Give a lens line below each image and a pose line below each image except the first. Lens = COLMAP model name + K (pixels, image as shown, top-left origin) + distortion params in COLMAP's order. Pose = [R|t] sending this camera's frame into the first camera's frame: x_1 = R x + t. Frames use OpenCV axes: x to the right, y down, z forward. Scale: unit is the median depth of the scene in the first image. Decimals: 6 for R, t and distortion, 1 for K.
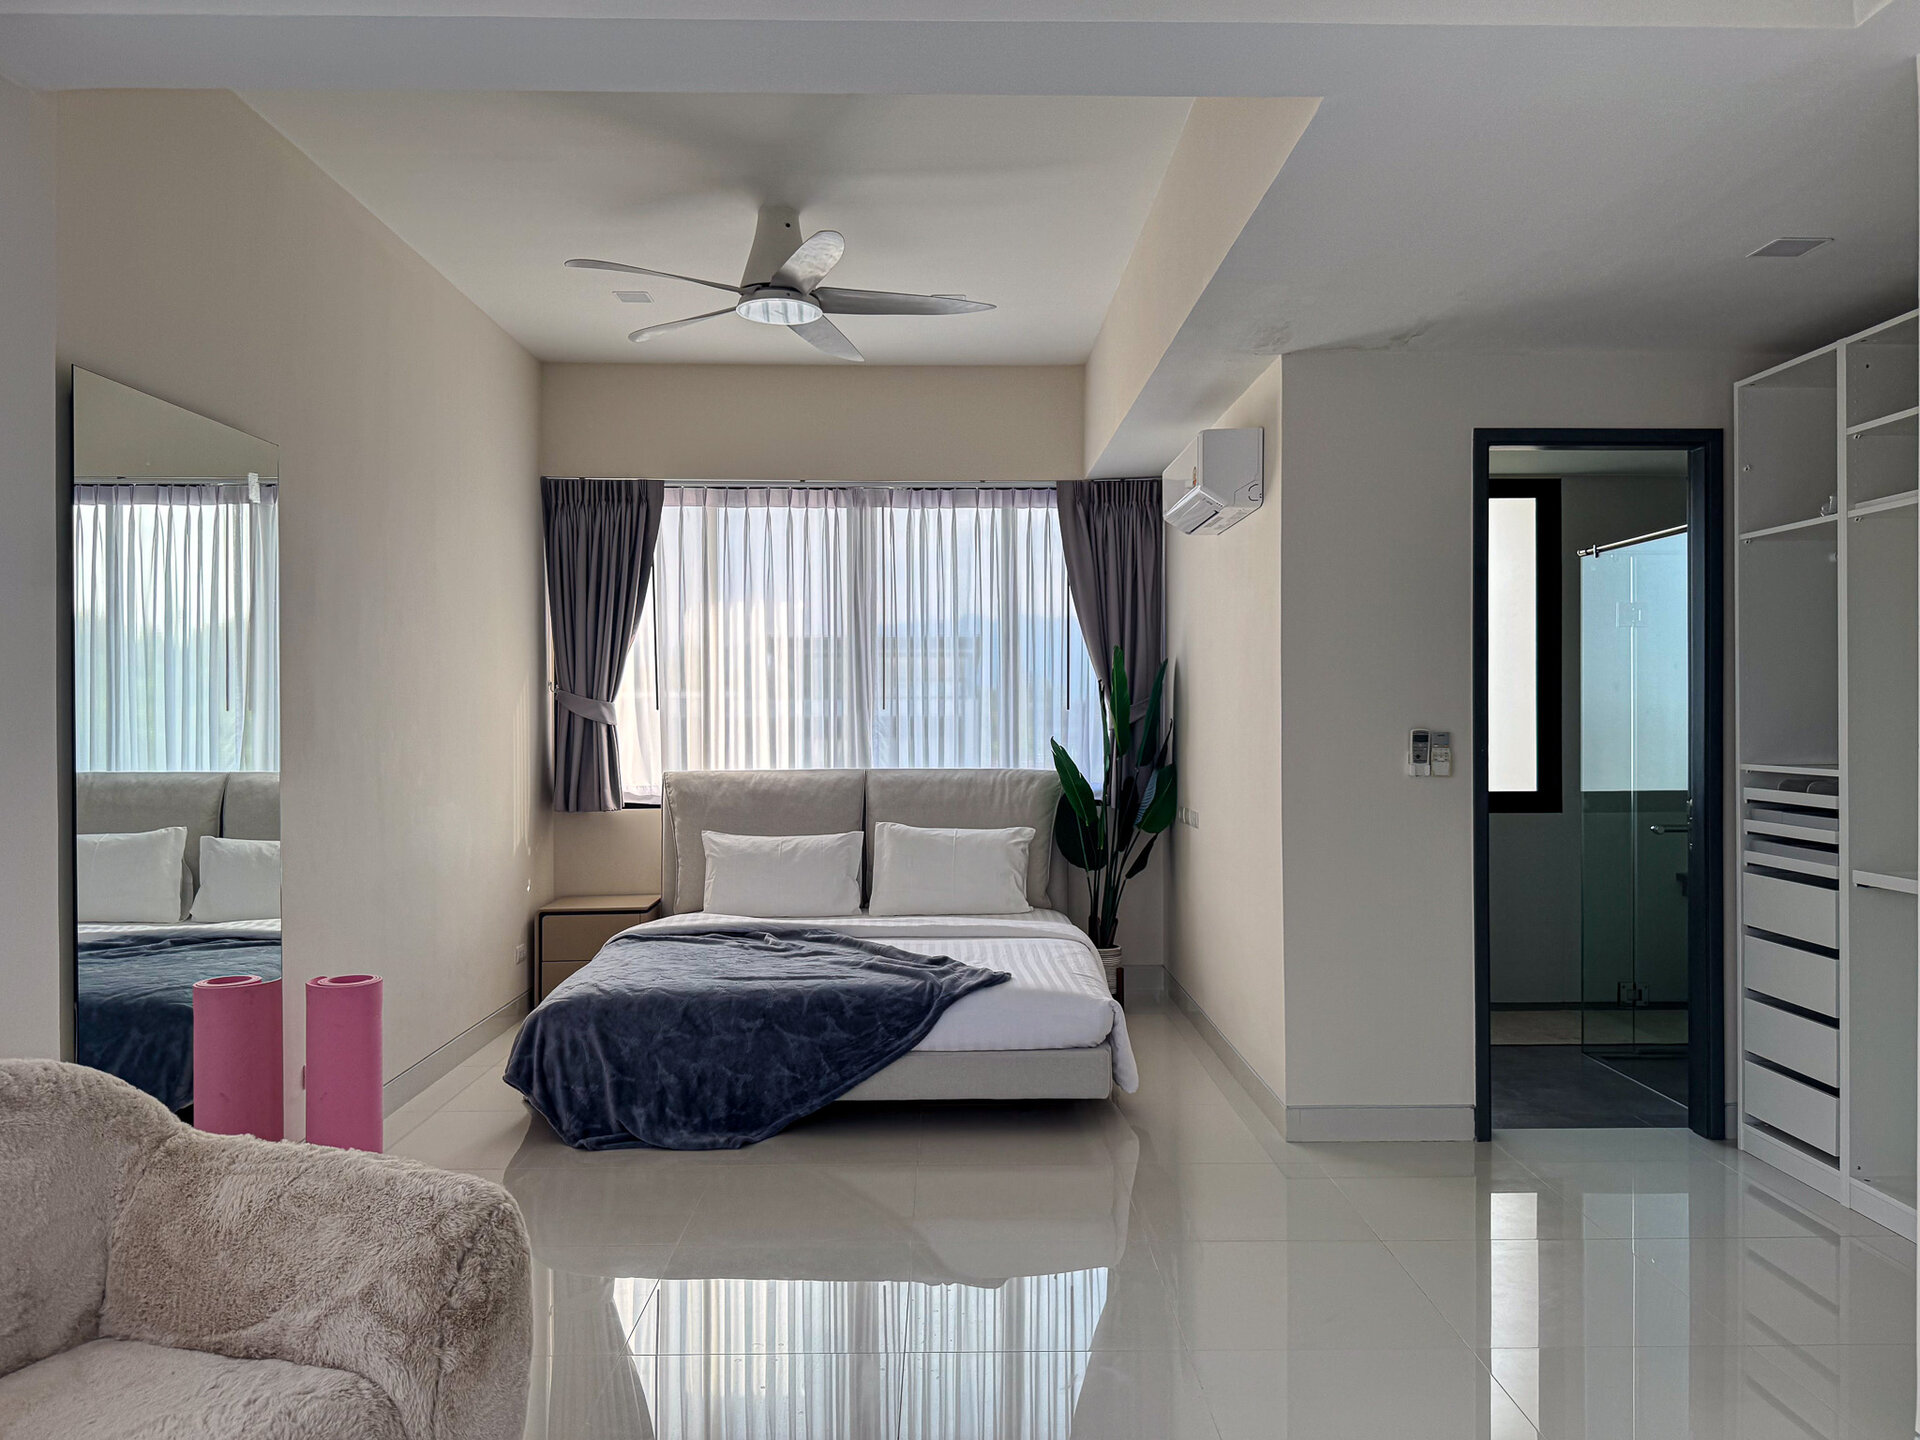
lens RADIAL K [[1330.9, 0, 960.0], [0, 1330.9, 720.0], [0, 0, 1]] dist [0.108747, -0.183625]
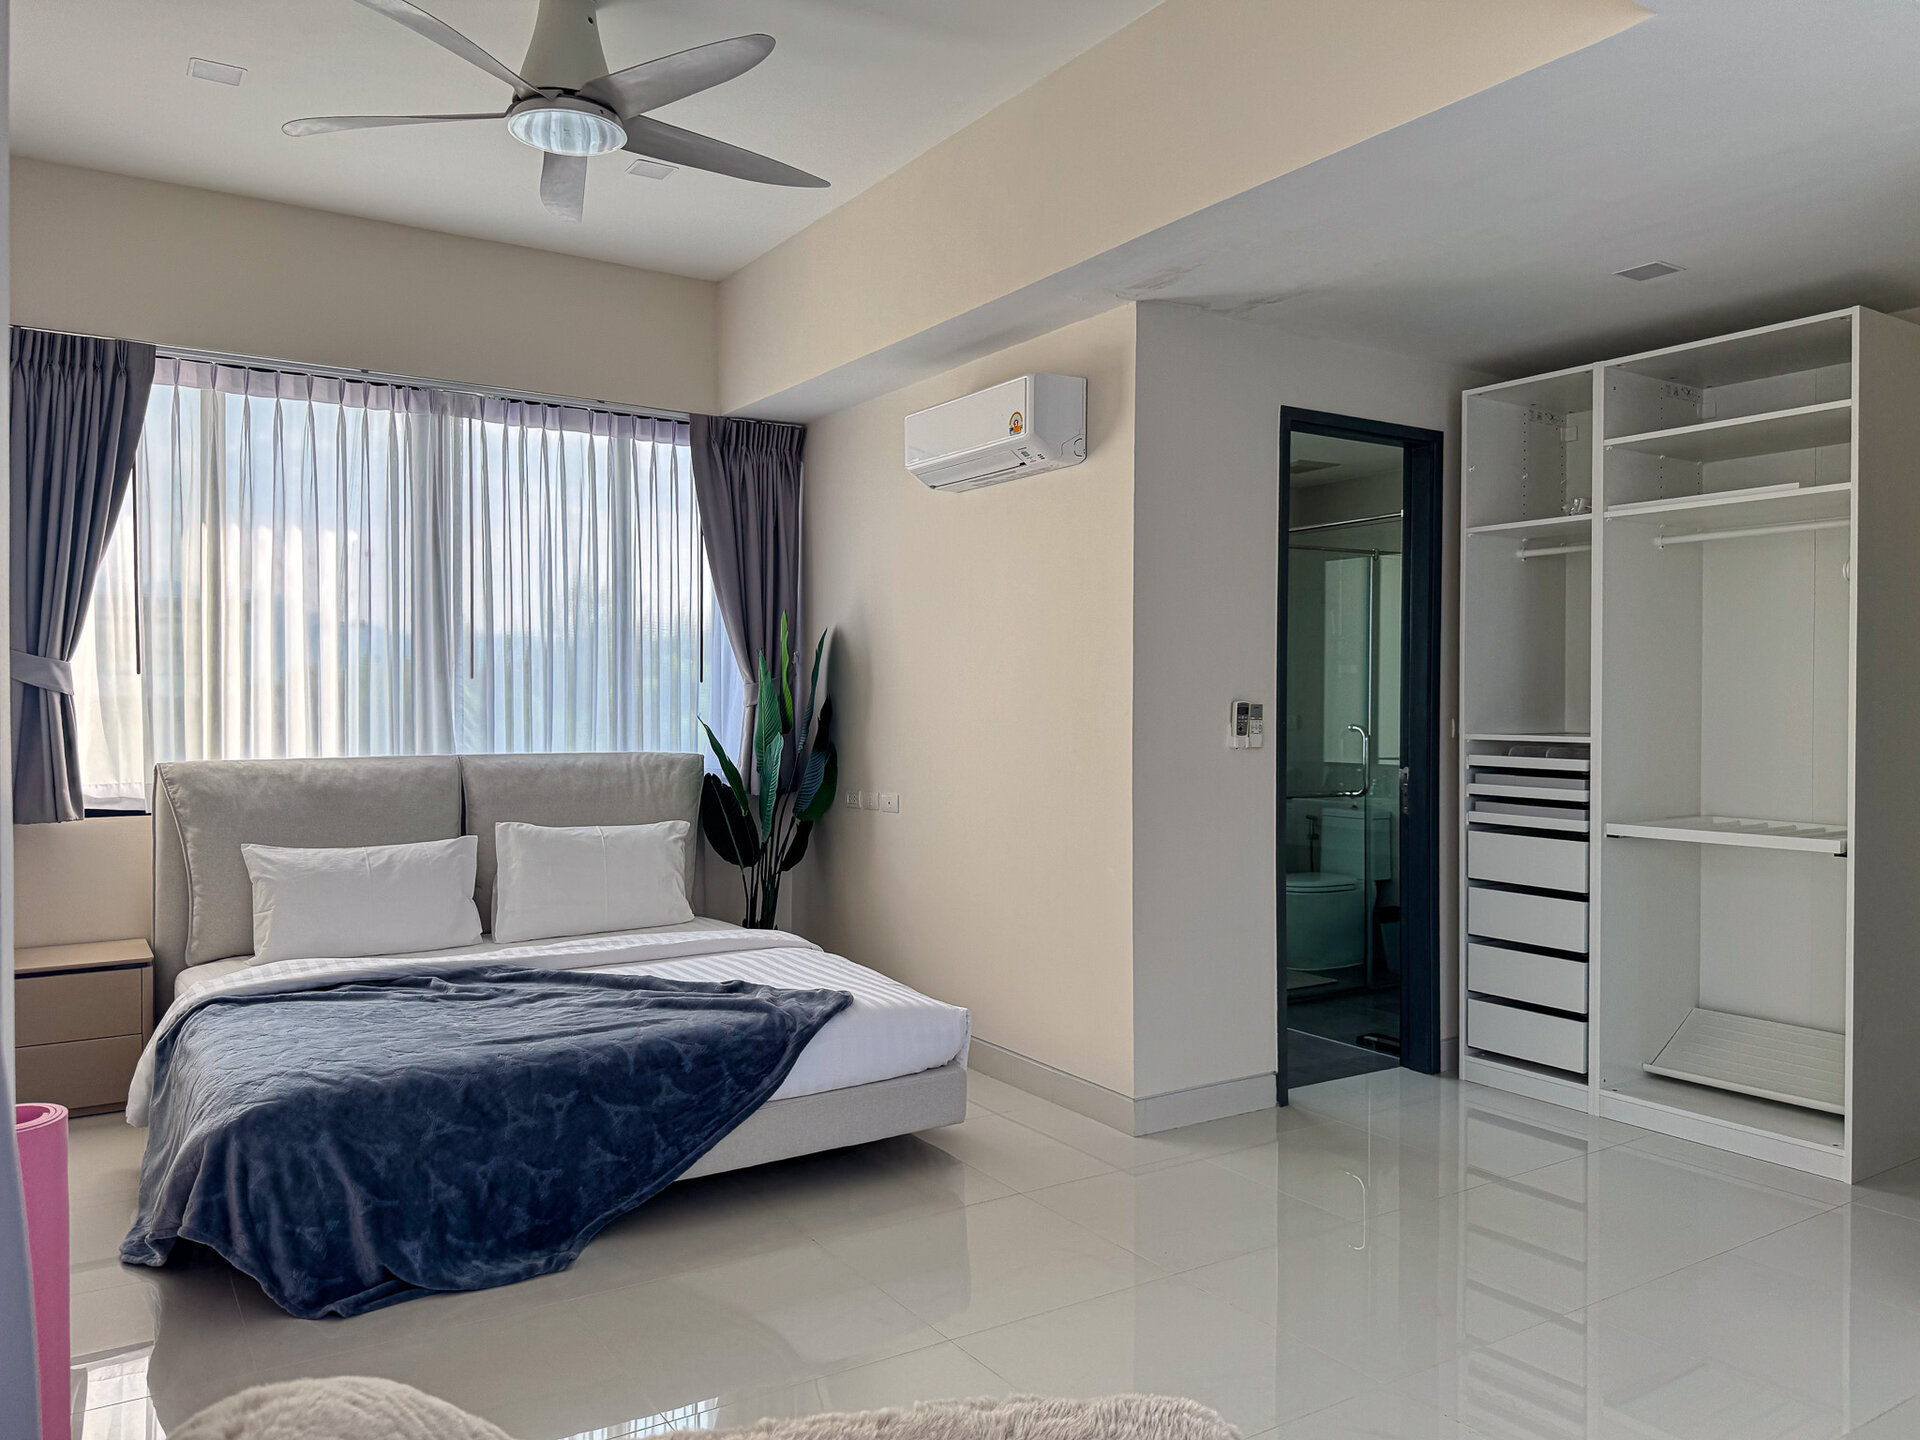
lens RADIAL K [[1381.4, 0, 960.0], [0, 1381.4, 720.0], [0, 0, 1]] dist [0.007311, -0.023038]
pose [[0.845706, -0.000903, 0.533648, -0.373562], [-0.004222, 0.999956, 0.008382, 0.012723], [-0.533632, -0.009342, 0.845665, 0.248396]]
